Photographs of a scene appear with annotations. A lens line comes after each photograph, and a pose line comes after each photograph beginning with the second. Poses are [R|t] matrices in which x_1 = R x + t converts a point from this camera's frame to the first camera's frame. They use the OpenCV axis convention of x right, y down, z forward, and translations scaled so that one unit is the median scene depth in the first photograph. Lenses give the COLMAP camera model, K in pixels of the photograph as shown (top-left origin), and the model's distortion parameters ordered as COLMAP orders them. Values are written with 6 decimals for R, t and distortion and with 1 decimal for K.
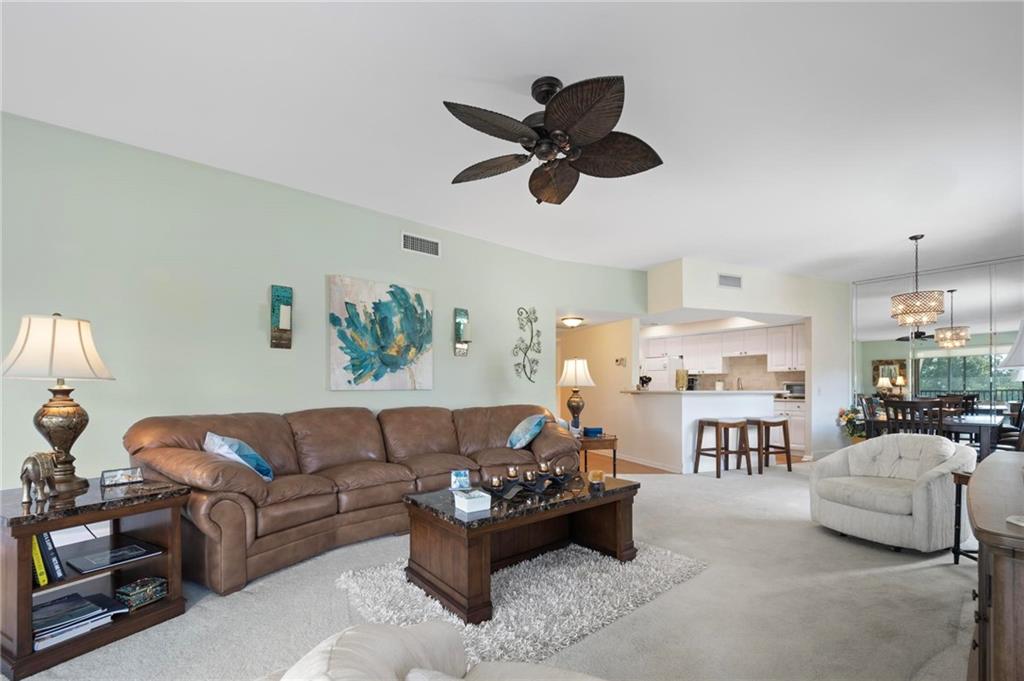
lens RADIAL K [[424.0, 0, 514.7], [0, 424.0, 385.1], [0, 0, 1]] dist [-0.001375, -0.008117]
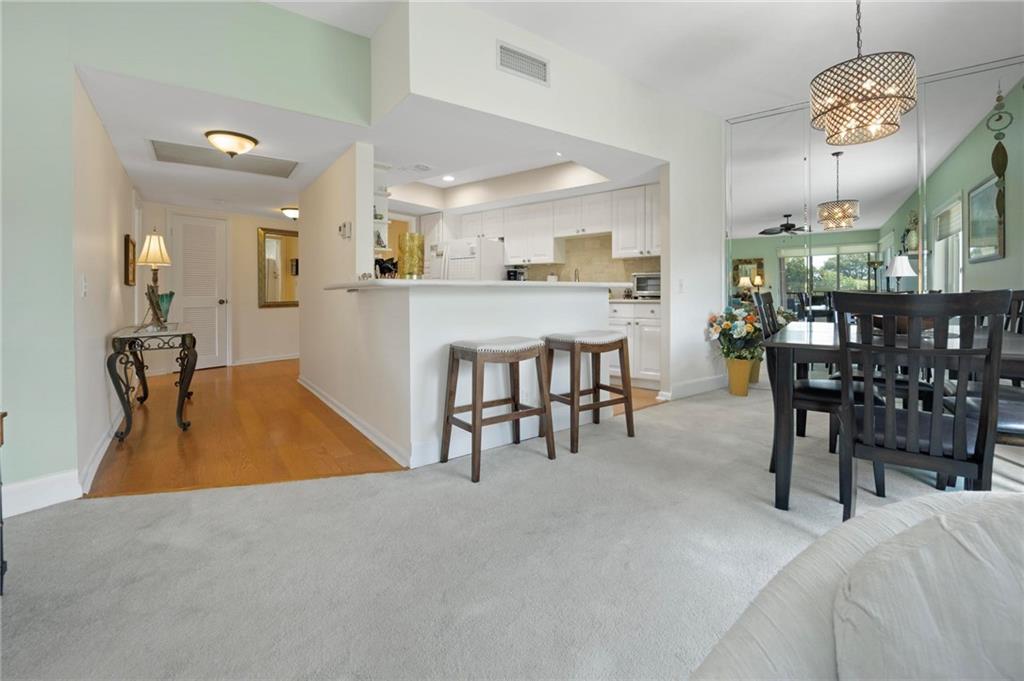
lens RADIAL K [[422.9, 0, 516.1], [0, 422.9, 295.9], [0, 0, 1]] dist [-0.014182, -0.000211]
pose [[0.970023, -0.008536, 0.242863, 0.333265], [0.005528, 0.999899, 0.013067, 0.019122], [-0.242950, -0.011333, 0.969973, 0.456417]]
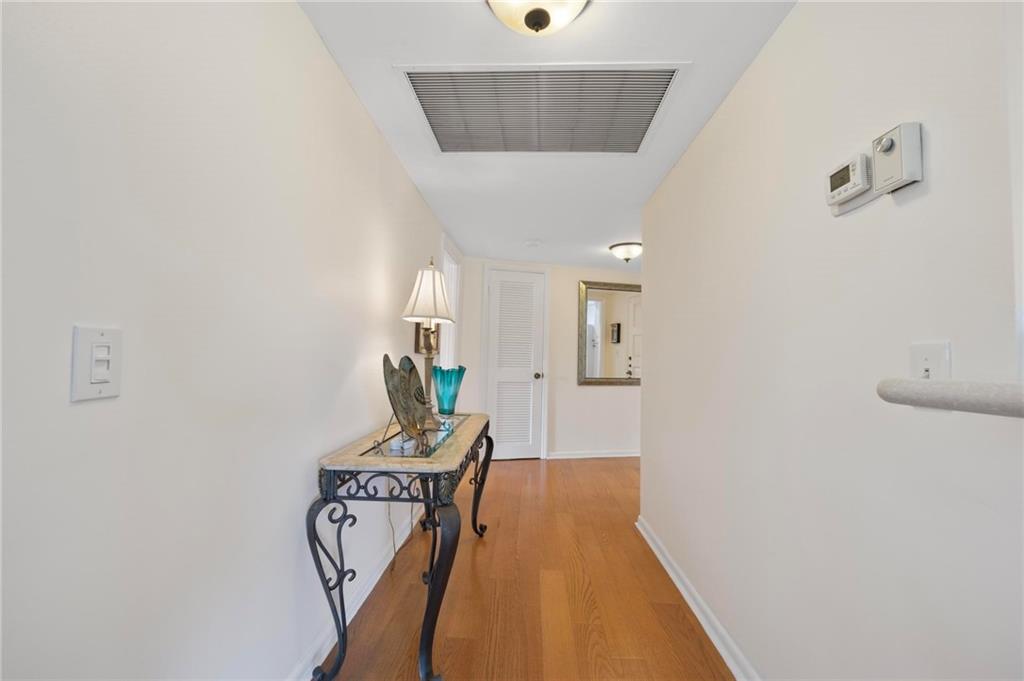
lens RADIAL K [[410.0, 0, 509.6], [0, 410.0, 340.1], [0, 0, 1]] dist [-0.007317, -0.007059]
pose [[0.896252, -0.001347, -0.443543, 0.203462], [-0.019483, 0.998911, -0.042401, 0.009448], [0.443117, 0.046644, 0.895249, 0.845139]]
